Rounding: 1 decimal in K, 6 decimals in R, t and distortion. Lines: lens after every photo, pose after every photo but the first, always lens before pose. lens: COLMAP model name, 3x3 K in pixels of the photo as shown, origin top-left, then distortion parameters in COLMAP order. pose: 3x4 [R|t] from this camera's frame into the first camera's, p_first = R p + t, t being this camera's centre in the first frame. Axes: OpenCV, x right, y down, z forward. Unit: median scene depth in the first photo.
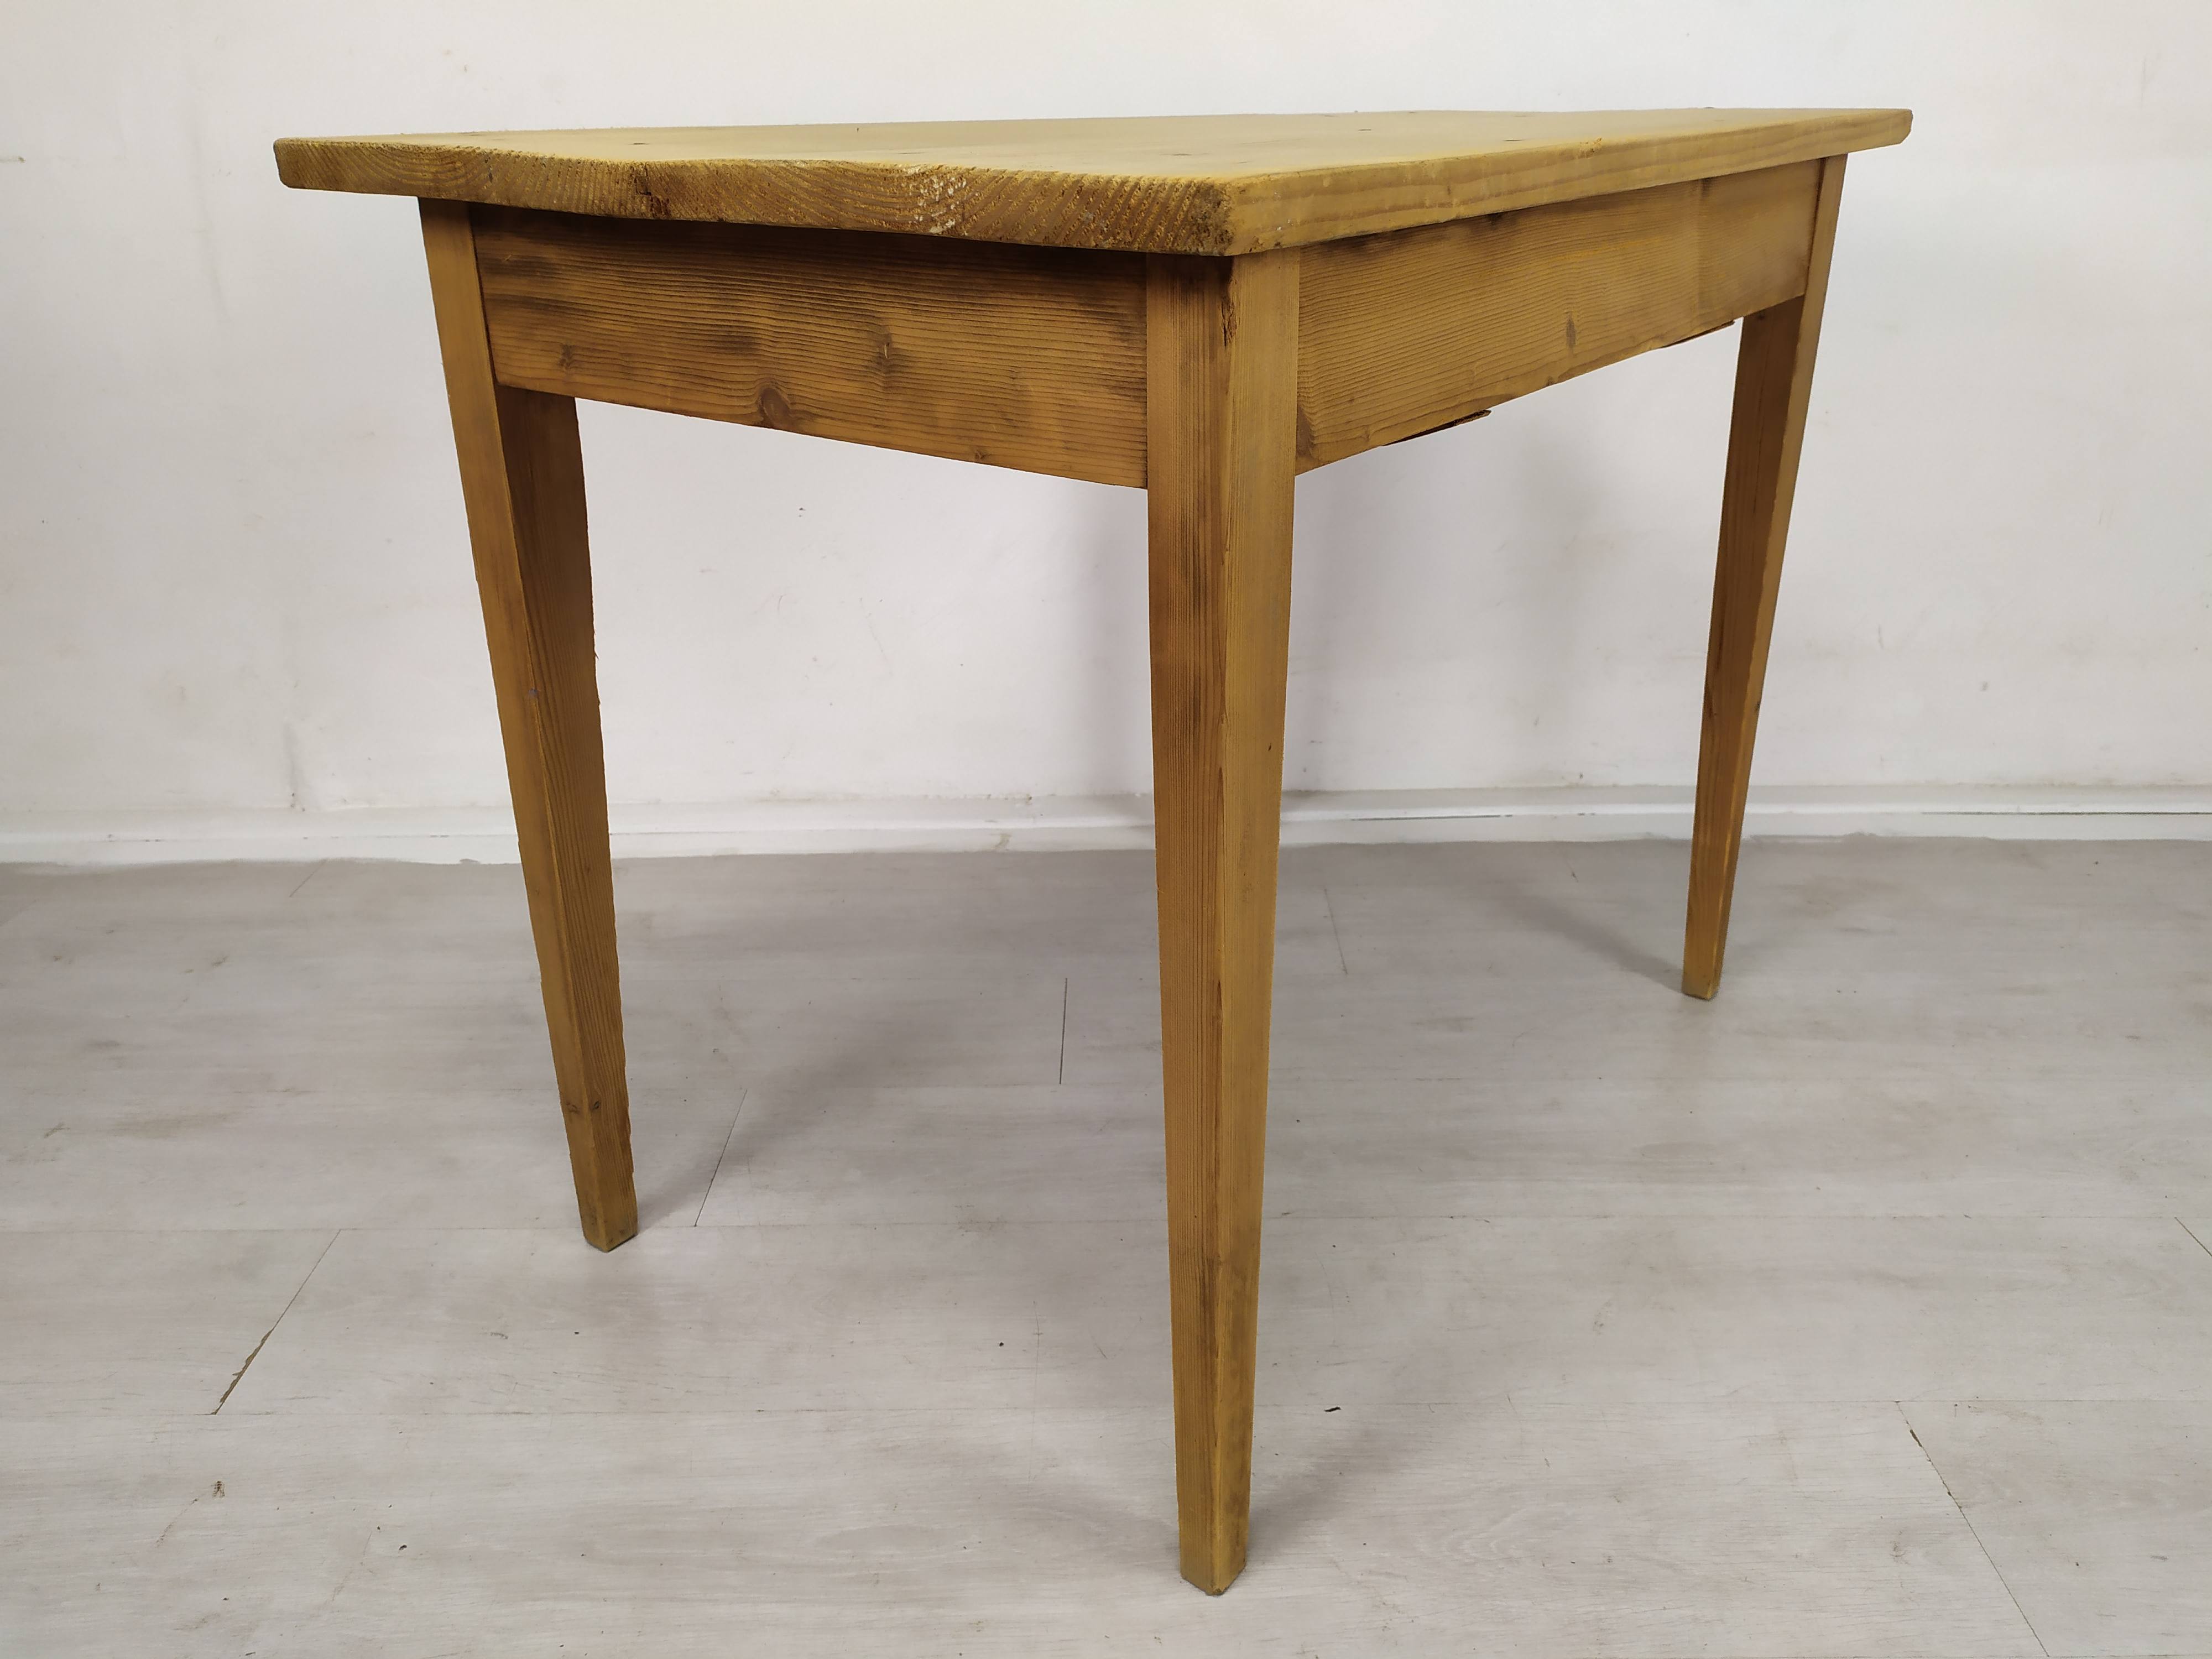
lens RADIAL K [[1620.6, 0, 1115.2], [0, 1620.6, 853.8], [0, 0, 1]] dist [0.028353, -0.027672]
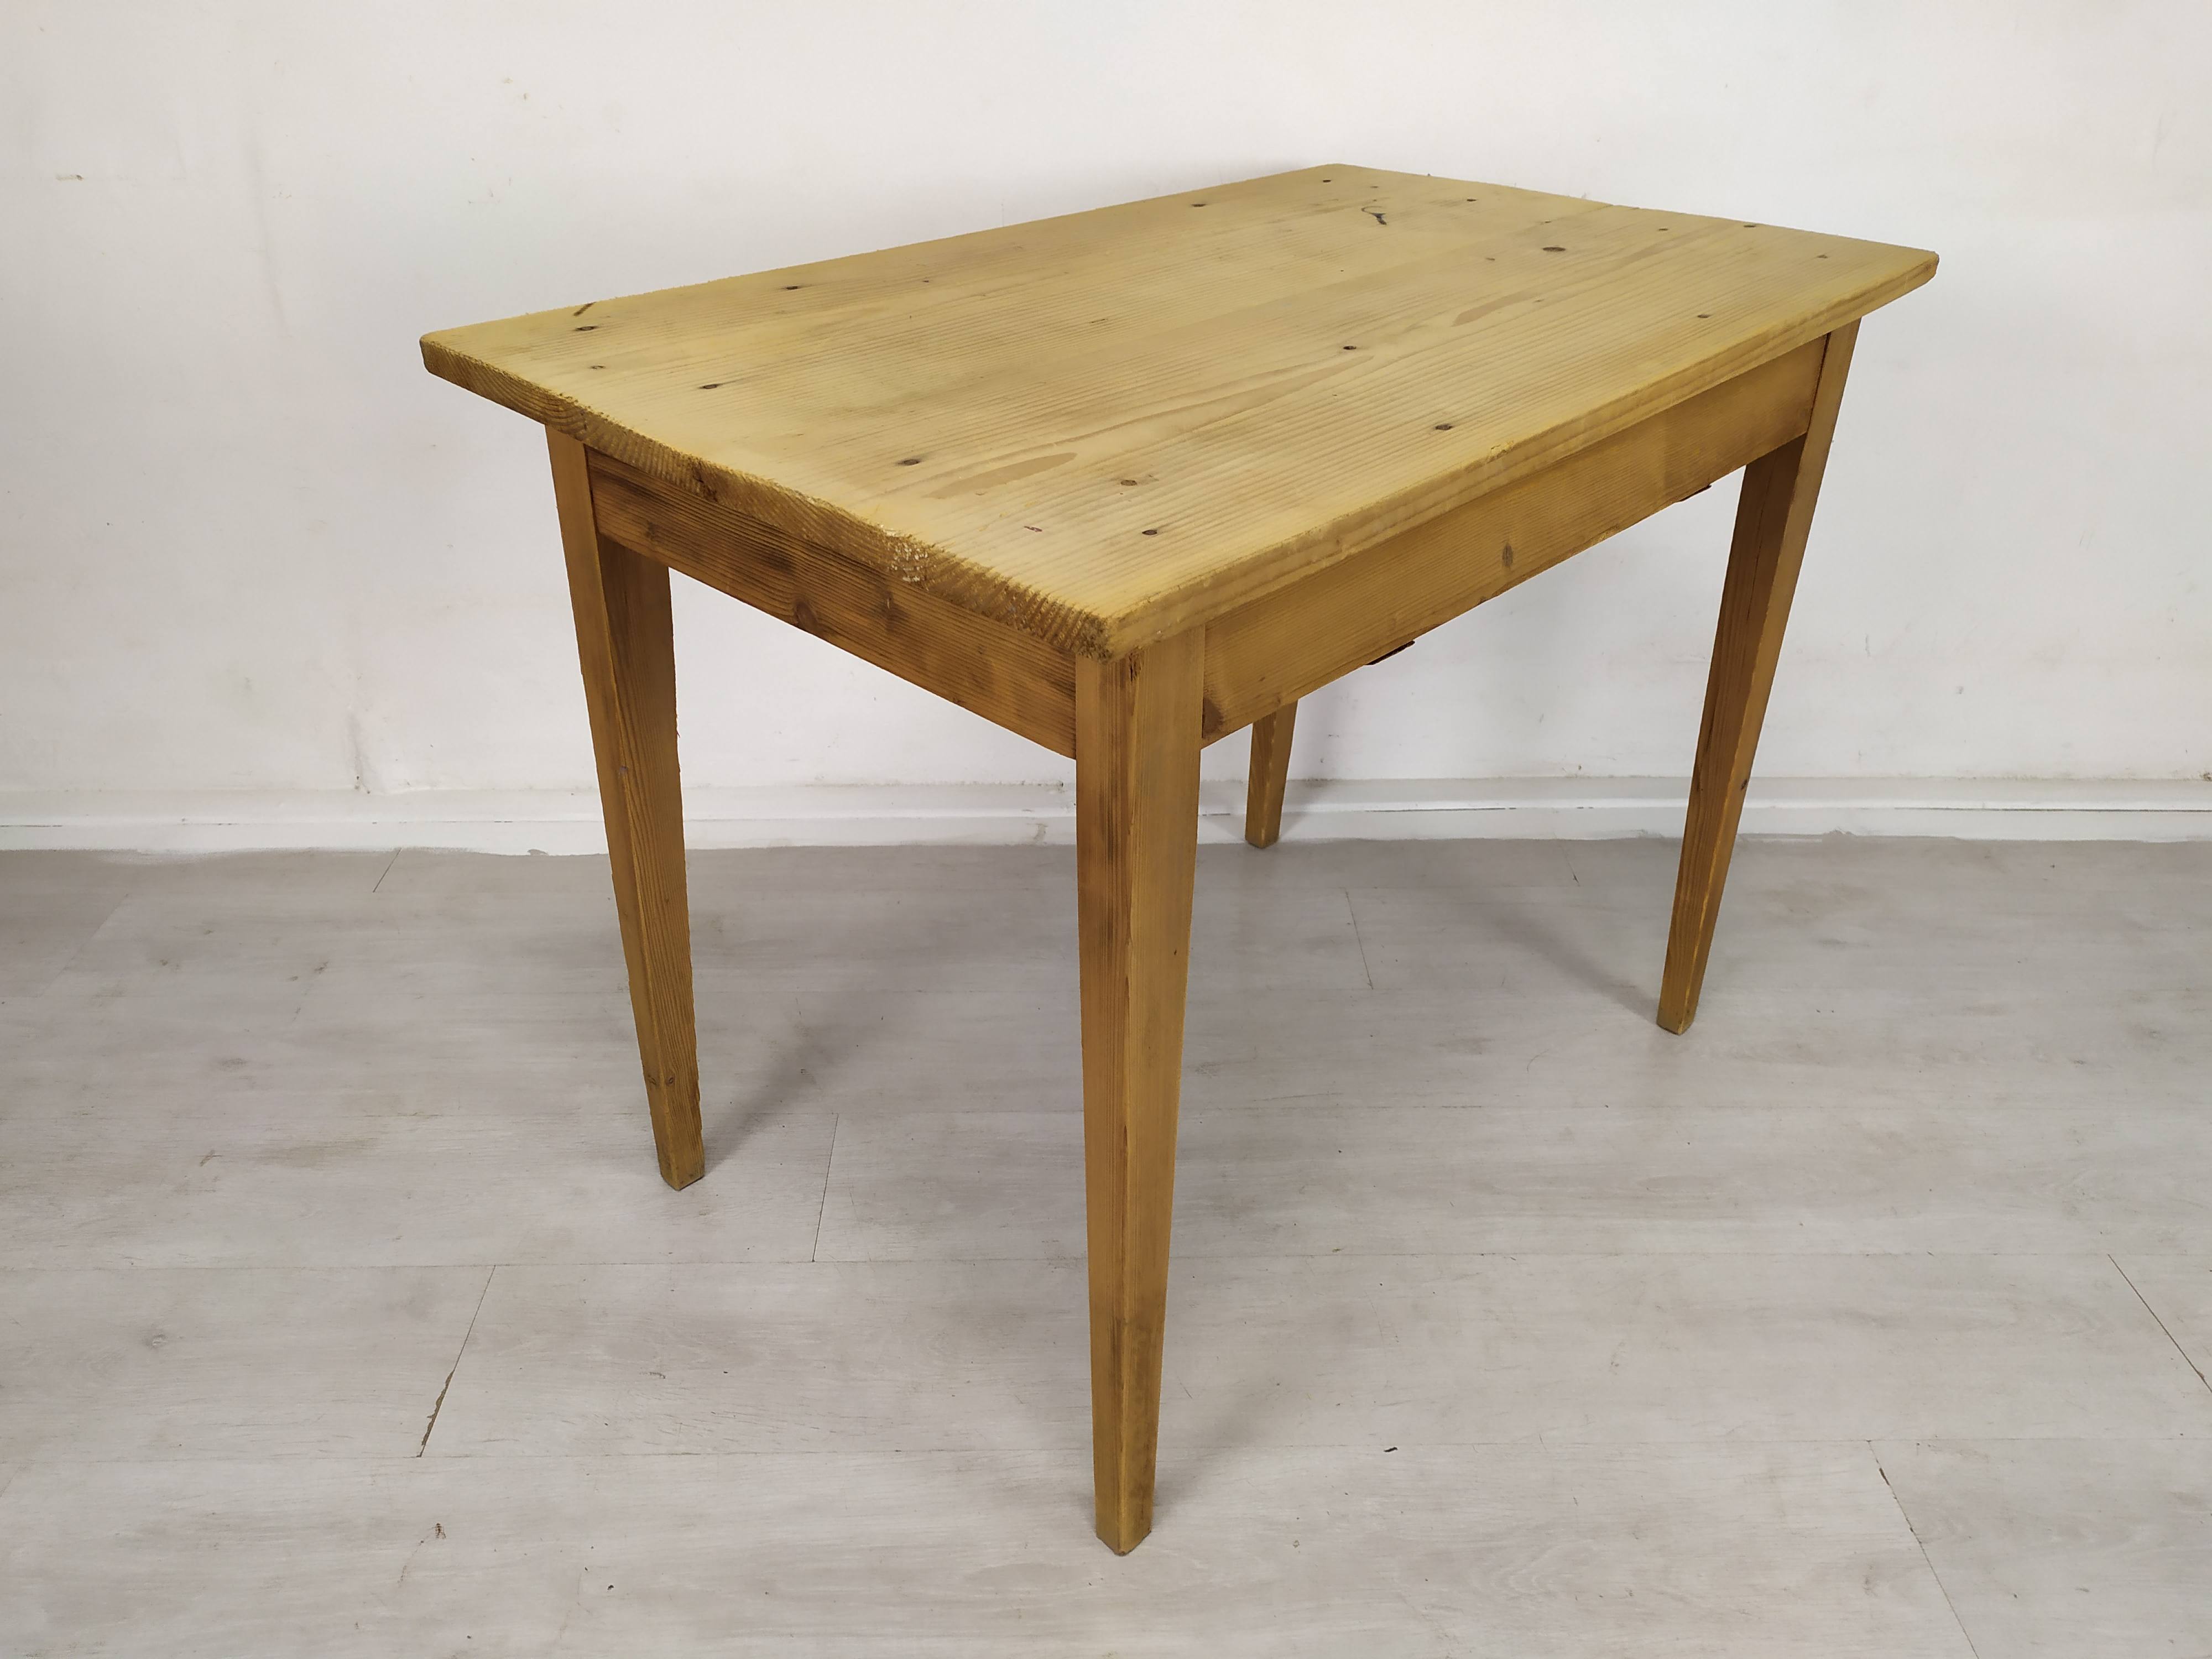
lens RADIAL K [[1620.6, 0, 1092.8], [0, 1620.6, 842.1], [0, 0, 1]] dist [0.028353, -0.027672]
pose [[0.999586, 0.004972, 0.028344, -0.091071], [-0.008320, 0.992827, 0.119267, -0.180365], [-0.027548, -0.119454, 0.992458, -0.078891]]
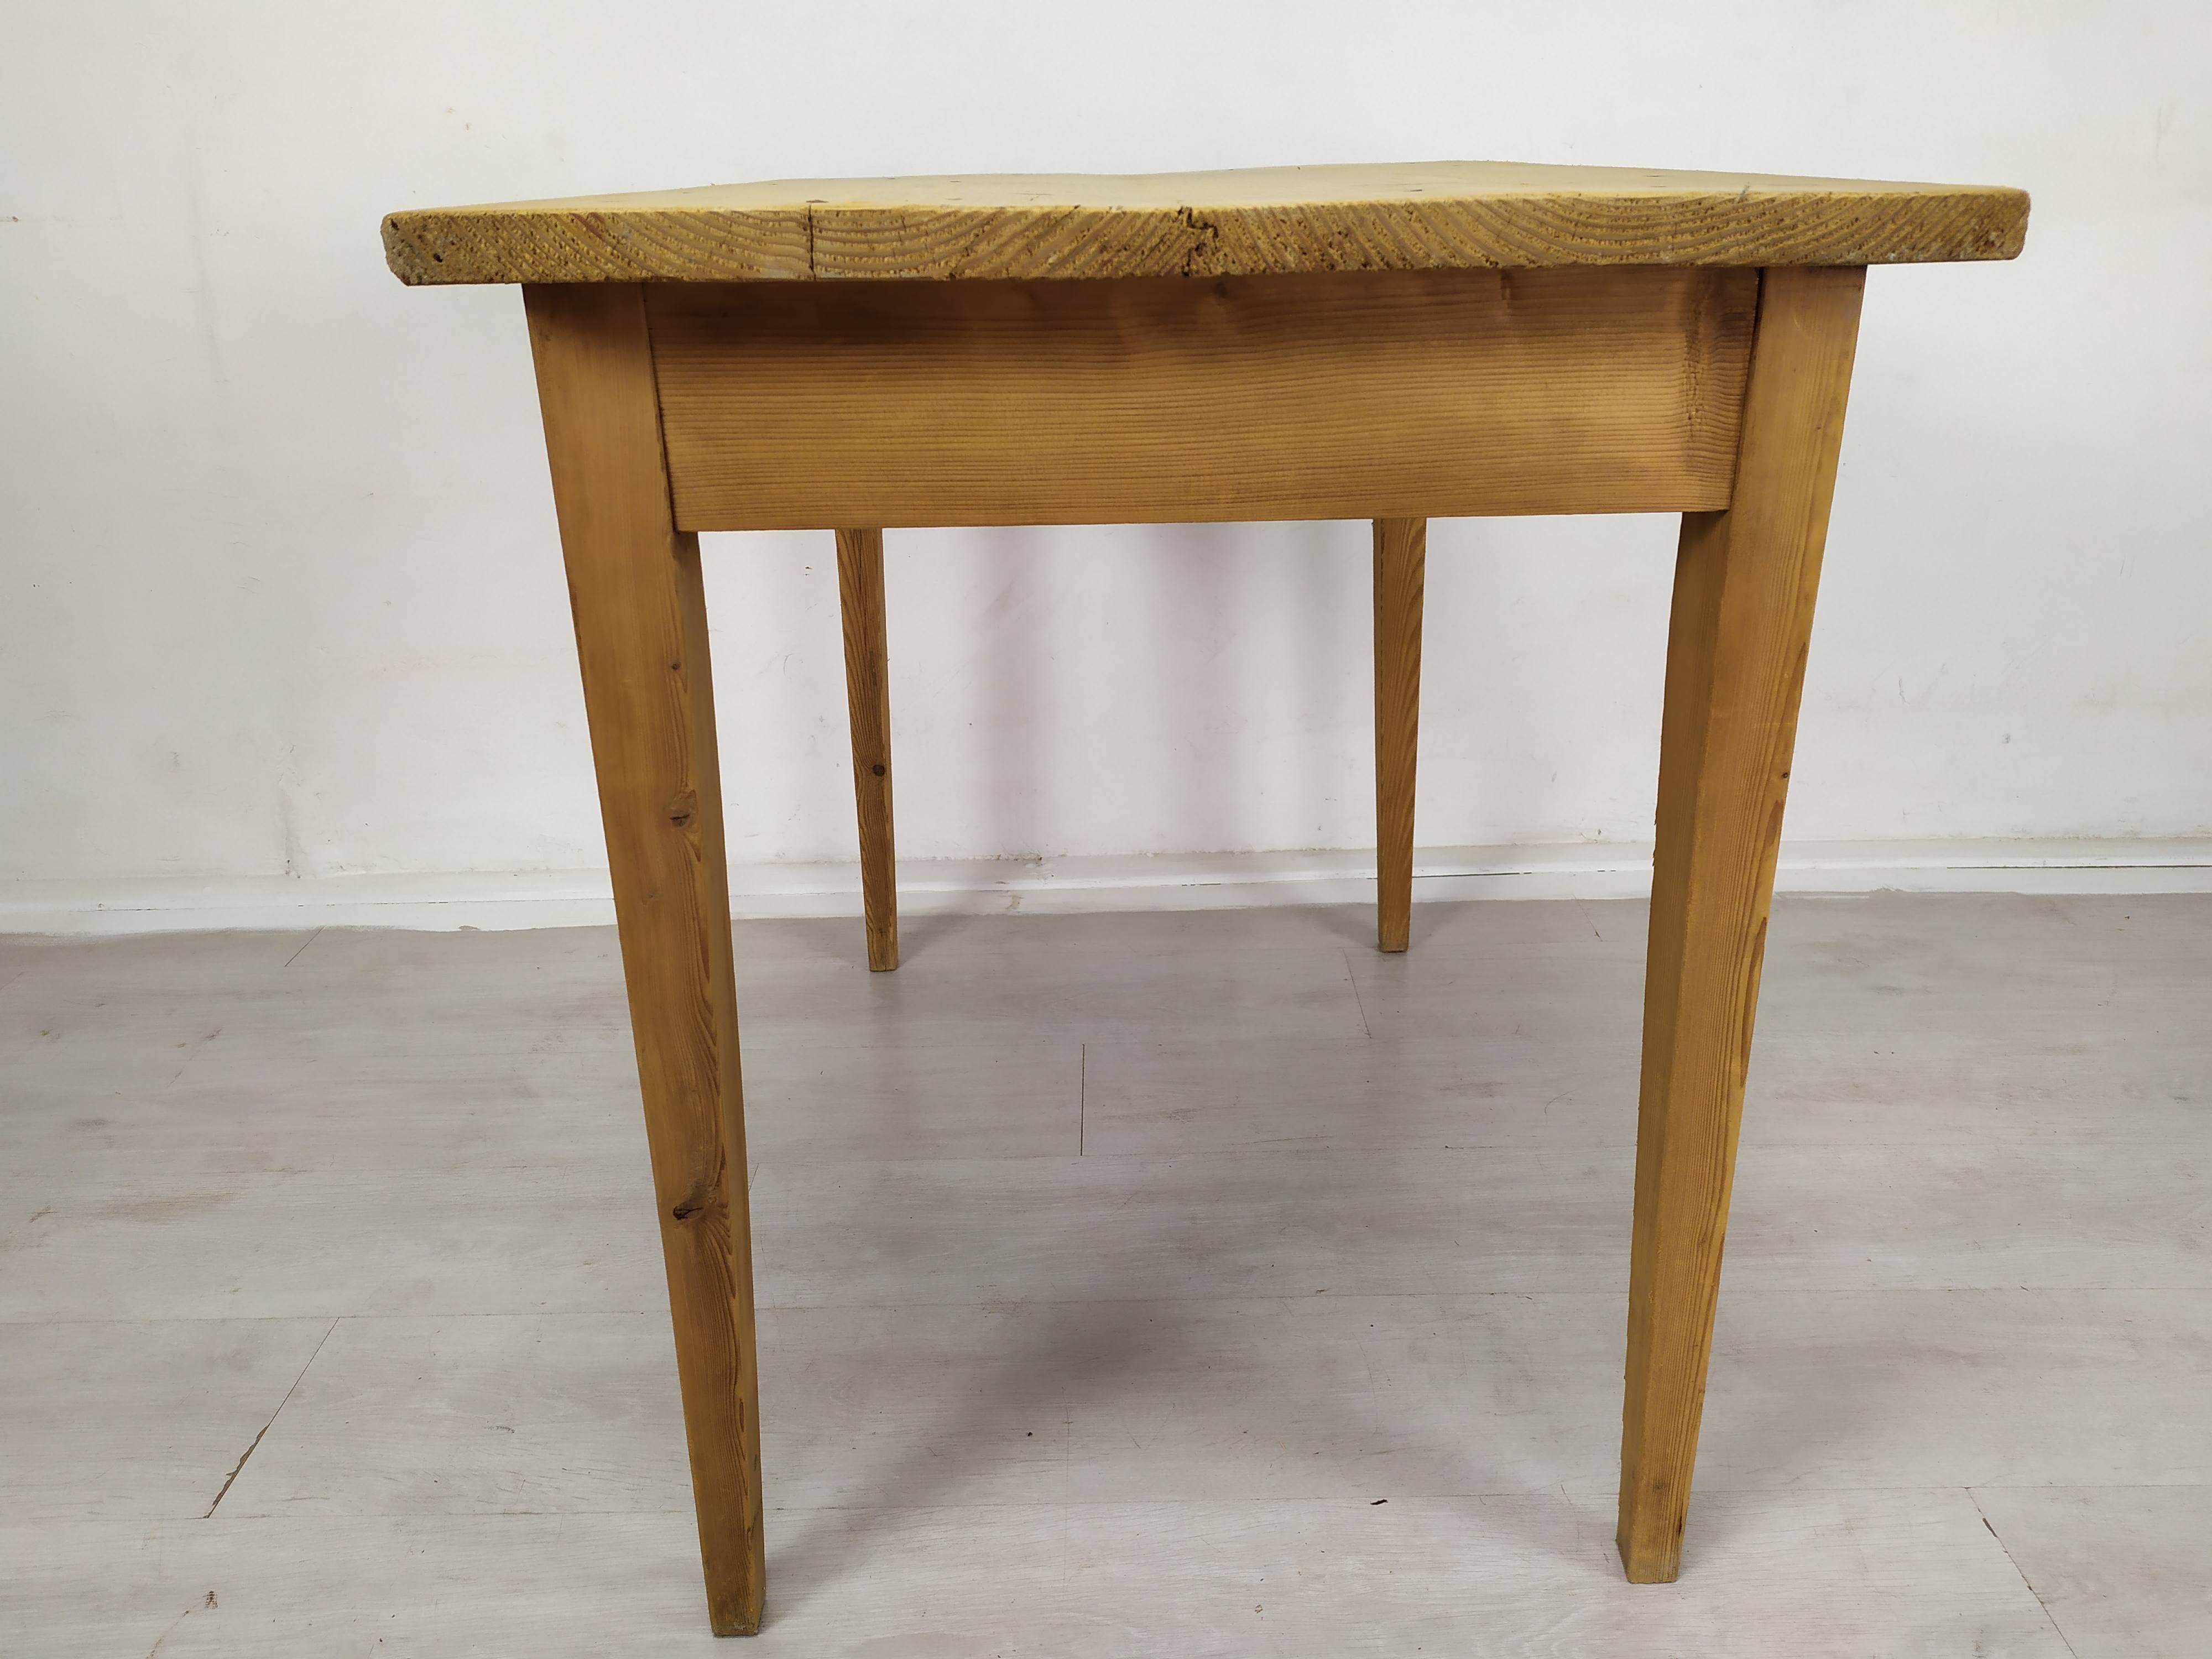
lens RADIAL K [[1620.6, 0, 1114.5], [0, 1620.6, 859.2], [0, 0, 1]] dist [0.028353, -0.027672]
pose [[0.999954, -0.007651, 0.005749, -0.019382], [0.007813, 0.999557, -0.028706, -0.008004], [-0.005527, 0.028750, 0.999571, 0.025688]]
